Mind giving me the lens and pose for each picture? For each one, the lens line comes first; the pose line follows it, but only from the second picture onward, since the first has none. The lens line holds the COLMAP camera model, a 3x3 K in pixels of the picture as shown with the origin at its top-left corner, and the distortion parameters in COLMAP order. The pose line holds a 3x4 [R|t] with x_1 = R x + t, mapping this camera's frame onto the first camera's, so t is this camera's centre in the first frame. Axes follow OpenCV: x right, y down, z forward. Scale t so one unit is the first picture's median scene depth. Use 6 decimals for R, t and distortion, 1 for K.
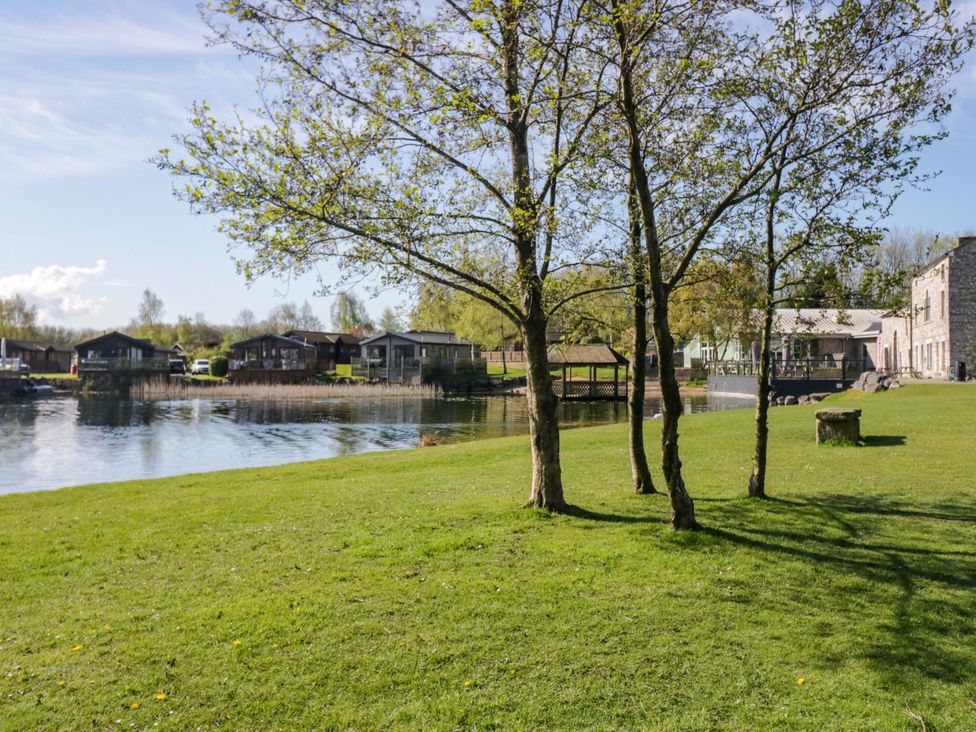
lens RADIAL K [[927.9, 0, 488.4], [0, 927.9, 381.2], [0, 0, 1]] dist [-0.000291, -0.009871]
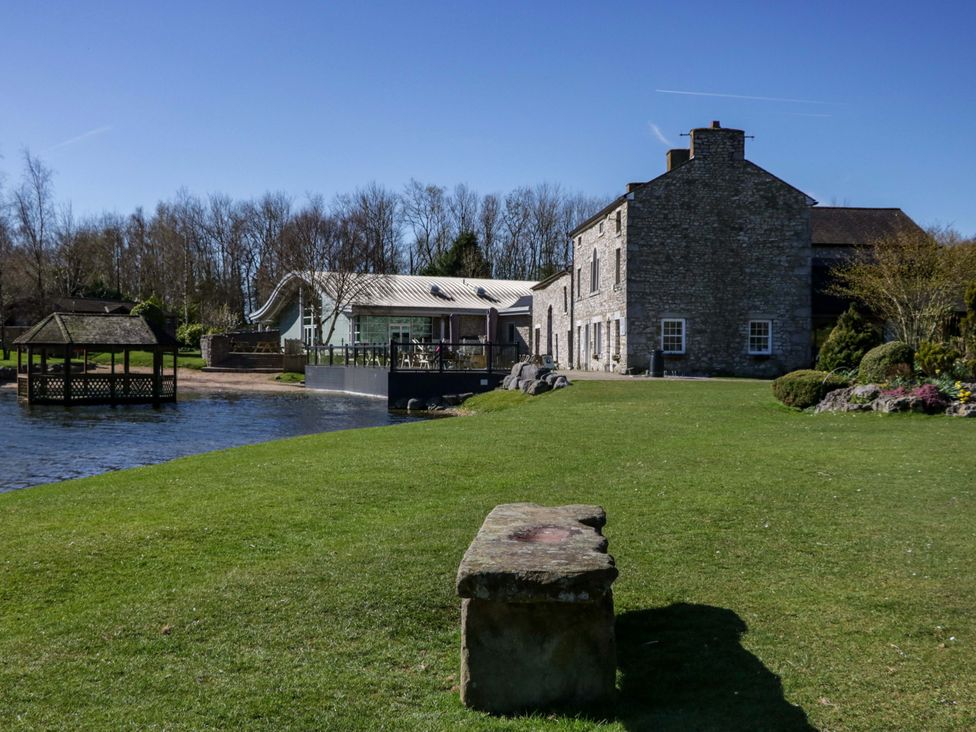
lens RADIAL K [[510.5, 0, 485.9], [0, 510.5, 362.3], [0, 0, 1]] dist [-0.002167, -0.010211]
pose [[0.922580, 0.001594, 0.385803, 0.241659], [-0.004362, 0.999971, 0.006300, -0.011861], [-0.385781, -0.007495, 0.922560, 0.667892]]
